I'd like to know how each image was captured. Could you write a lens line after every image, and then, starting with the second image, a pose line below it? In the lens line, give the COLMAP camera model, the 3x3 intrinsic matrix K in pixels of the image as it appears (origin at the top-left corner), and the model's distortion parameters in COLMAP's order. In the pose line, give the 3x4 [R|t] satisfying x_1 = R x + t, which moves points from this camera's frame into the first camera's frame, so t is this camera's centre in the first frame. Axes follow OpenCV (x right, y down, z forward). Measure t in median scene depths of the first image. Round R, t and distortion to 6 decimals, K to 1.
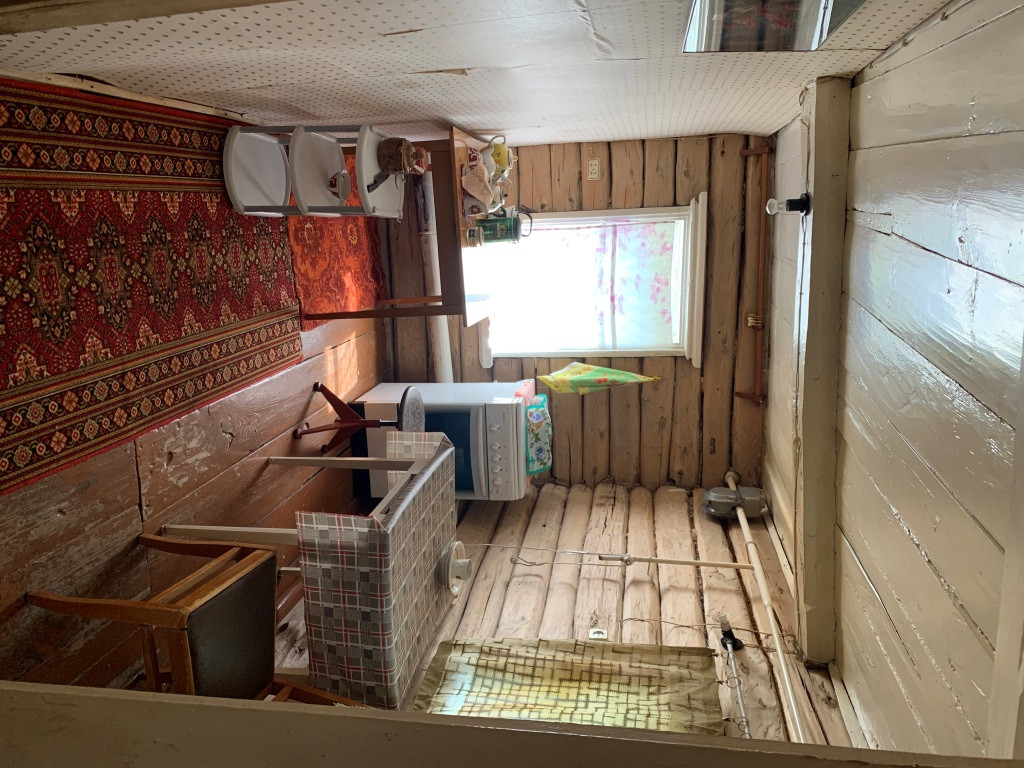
lens RADIAL K [[778.7, 0, 513.1], [0, 778.7, 378.9], [0, 0, 1]] dist [0.036052, -0.006576]
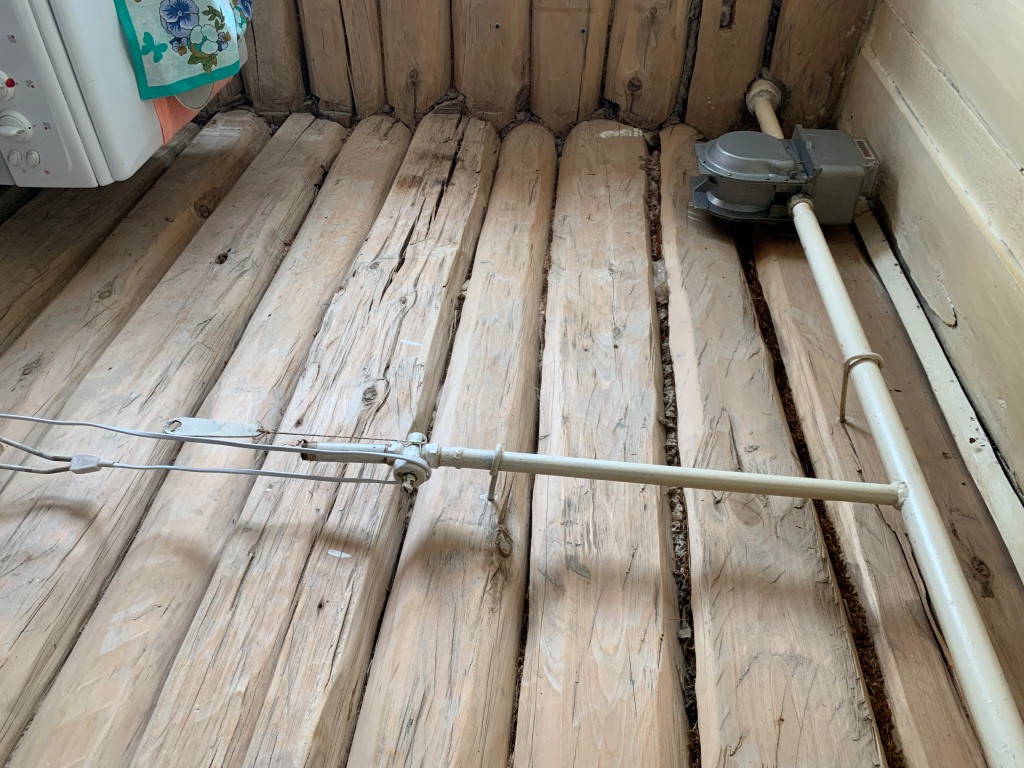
lens RADIAL K [[778.7, 0, 506.7], [0, 778.7, 378.8], [0, 0, 1]] dist [0.036052, -0.006576]
pose [[0.997622, -0.027540, 0.063175, 0.136897], [-0.005953, 0.878819, 0.477119, 0.071081], [-0.068659, -0.476360, 0.876565, 0.660864]]
